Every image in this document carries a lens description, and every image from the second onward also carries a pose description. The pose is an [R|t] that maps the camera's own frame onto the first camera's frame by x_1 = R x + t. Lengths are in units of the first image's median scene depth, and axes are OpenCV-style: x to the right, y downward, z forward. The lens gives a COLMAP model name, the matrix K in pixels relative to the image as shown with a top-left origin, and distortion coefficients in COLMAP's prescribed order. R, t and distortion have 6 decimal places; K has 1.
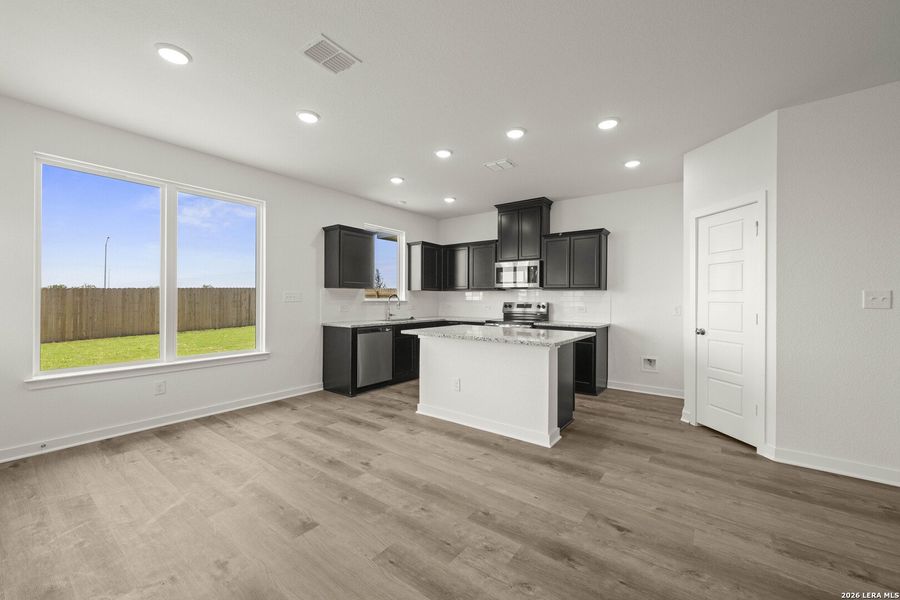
lens RADIAL K [[350.4, 0, 446.8], [0, 350.4, 298.7], [0, 0, 1]] dist [0.002569, 0.000129]
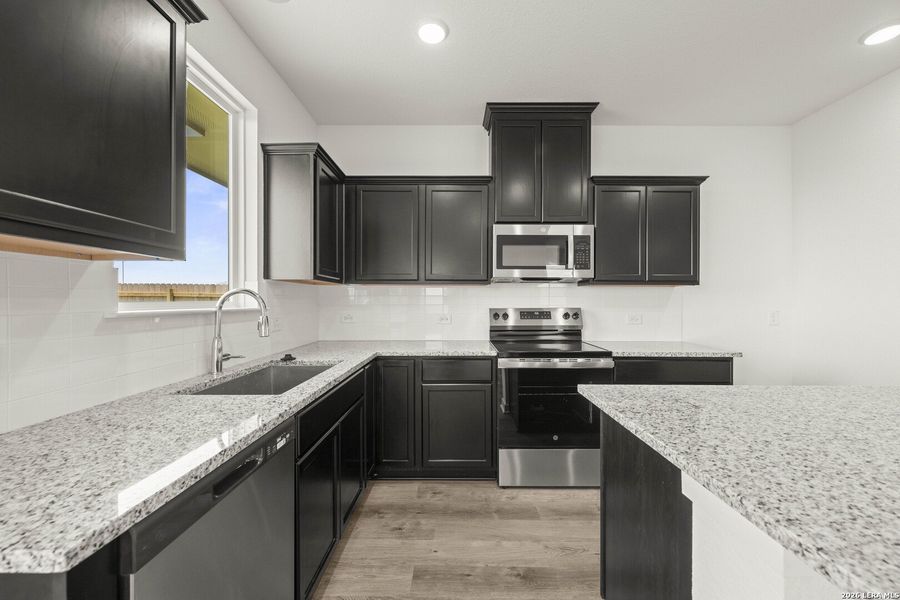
lens RADIAL K [[350.4, 0, 455.1], [0, 350.4, 301.3], [0, 0, 1]] dist [0.002569, 0.000129]
pose [[0.807027, -0.005990, 0.590484, -0.182188], [0.002268, 0.999973, 0.007045, -0.002980], [-0.590511, -0.004347, 0.807018, 0.656526]]
